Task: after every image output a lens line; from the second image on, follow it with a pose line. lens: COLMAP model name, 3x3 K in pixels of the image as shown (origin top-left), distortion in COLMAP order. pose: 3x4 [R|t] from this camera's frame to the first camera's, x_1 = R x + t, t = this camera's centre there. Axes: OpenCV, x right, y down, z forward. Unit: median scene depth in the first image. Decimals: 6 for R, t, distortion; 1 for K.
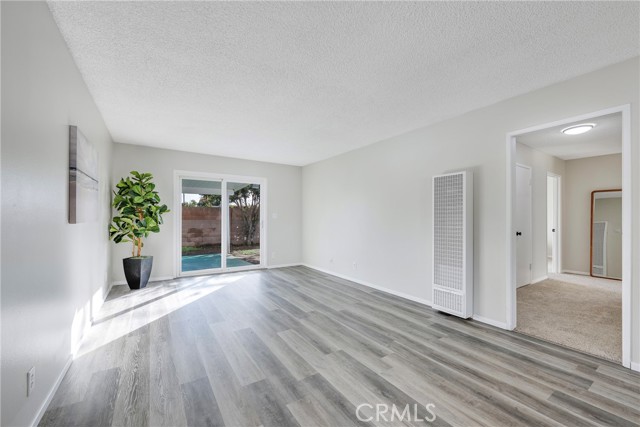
lens RADIAL K [[256.4, 0, 324.1], [0, 256.4, 217.1], [0, 0, 1]] dist [-0.003966, -0.001047]
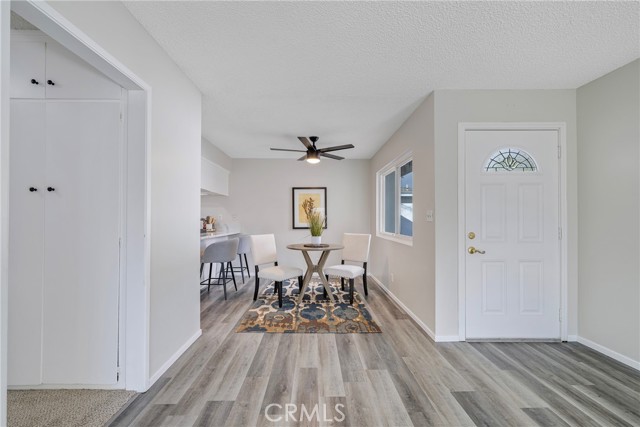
lens RADIAL K [[256.4, 0, 320.8], [0, 256.4, 215.8], [0, 0, 1]] dist [-0.003966, -0.001047]
pose [[-0.842592, 0.003164, 0.538543, 0.154806], [-0.004313, 0.999911, -0.012622, 0.005044], [-0.538535, -0.012958, -0.842503, 0.971868]]
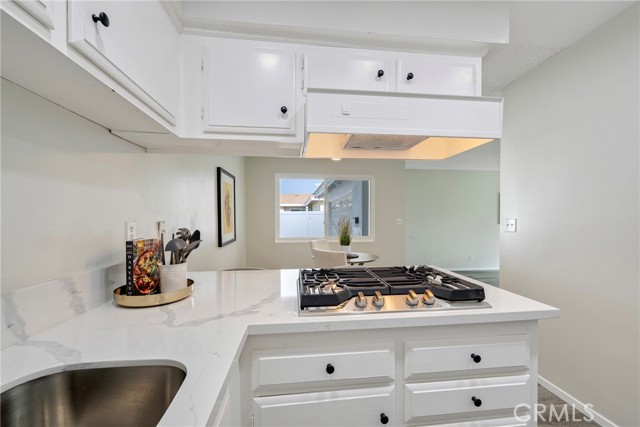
lens RADIAL K [[256.4, 0, 316.0], [0, 256.4, 222.7], [0, 0, 1]] dist [-0.003966, -0.001047]
pose [[-0.475966, 0.012184, -0.879380, 1.937121], [-0.000502, 0.999900, 0.014126, -0.025509], [0.879464, 0.007164, -0.475912, 0.326244]]
